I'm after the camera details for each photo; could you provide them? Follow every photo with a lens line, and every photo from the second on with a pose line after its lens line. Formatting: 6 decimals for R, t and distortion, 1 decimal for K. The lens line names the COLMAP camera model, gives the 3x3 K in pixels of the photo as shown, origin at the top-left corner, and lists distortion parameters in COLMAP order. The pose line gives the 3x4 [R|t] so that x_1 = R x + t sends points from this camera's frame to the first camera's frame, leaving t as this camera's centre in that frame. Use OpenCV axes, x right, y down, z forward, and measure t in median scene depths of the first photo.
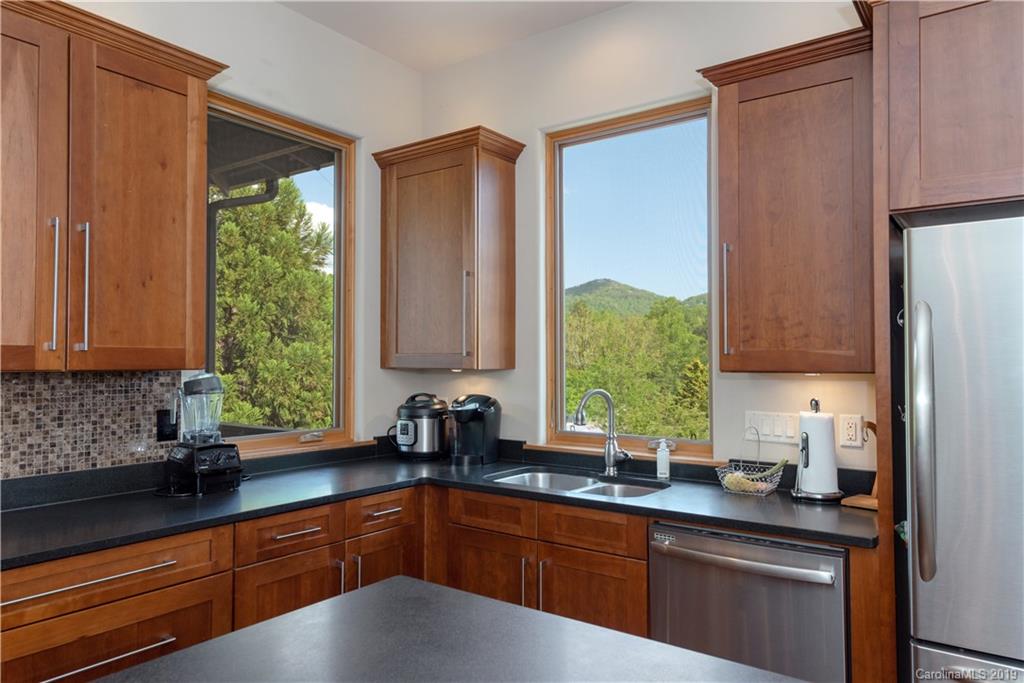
lens RADIAL K [[682.3, 0, 508.8], [0, 682.3, 342.4], [0, 0, 1]] dist [0.010466, 0.001884]
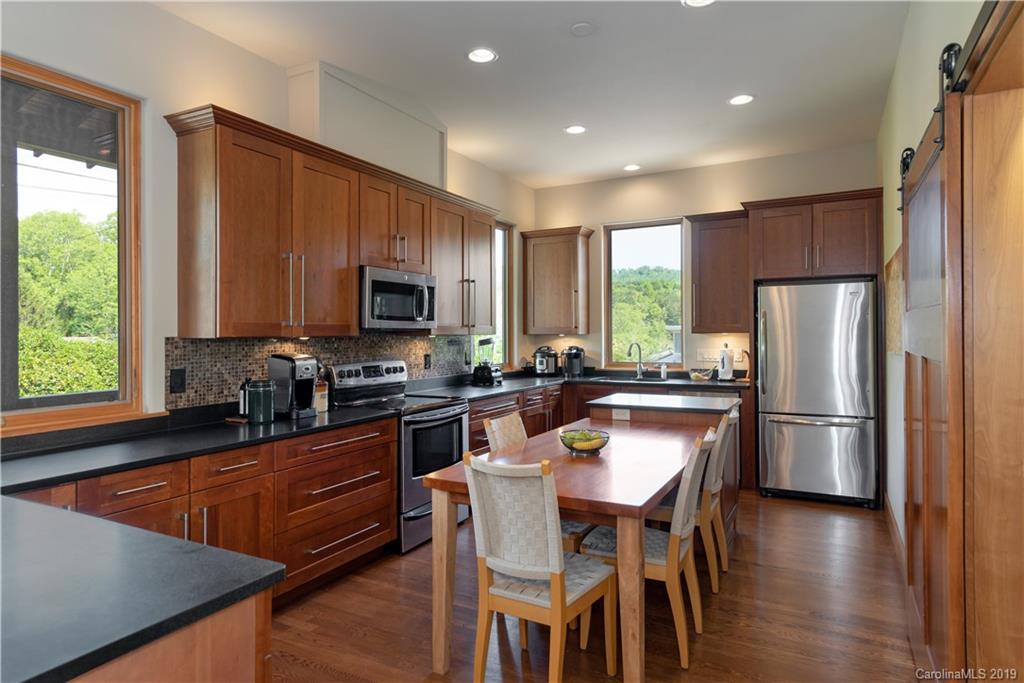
lens RADIAL K [[579.9, 0, 507.7], [0, 579.9, 338.9], [0, 0, 1]] dist [0.003275, -0.000107]
pose [[0.991949, -0.006060, 0.126496, -0.568475], [0.002157, 0.999518, 0.030966, -0.004638], [-0.126623, -0.030444, 0.991484, -0.942285]]
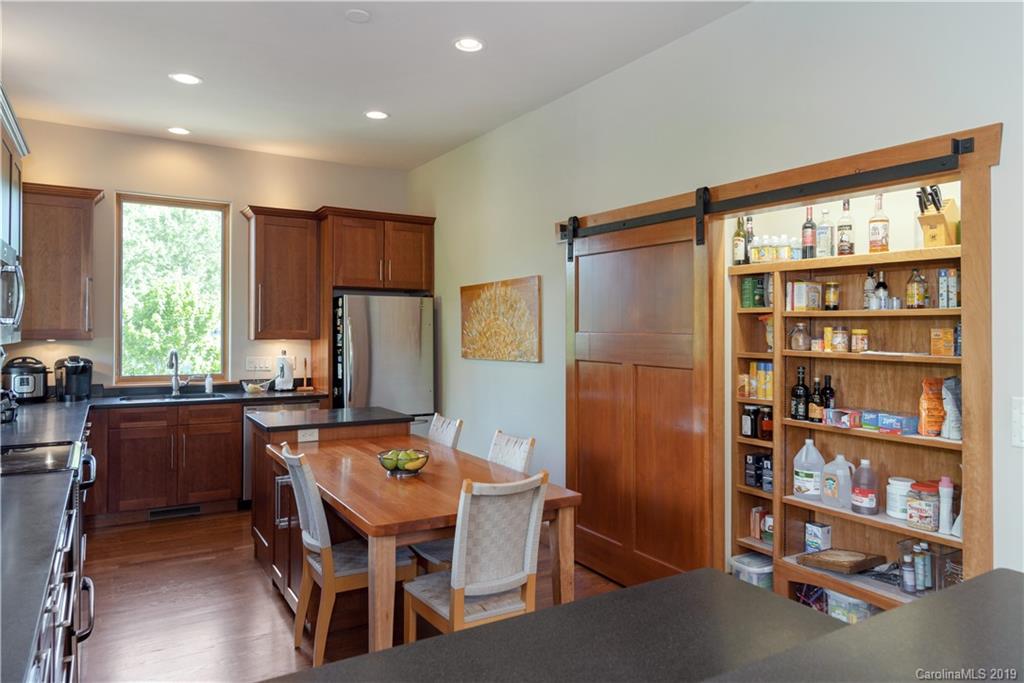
lens RADIAL K [[682.3, 0, 510.7], [0, 682.3, 340.1], [0, 0, 1]] dist [0.010466, 0.001884]
pose [[0.388271, -0.007682, 0.921513, -1.258854], [-0.032726, 0.999220, 0.022118, -0.029369], [-0.920964, -0.038745, 0.387717, -0.583374]]
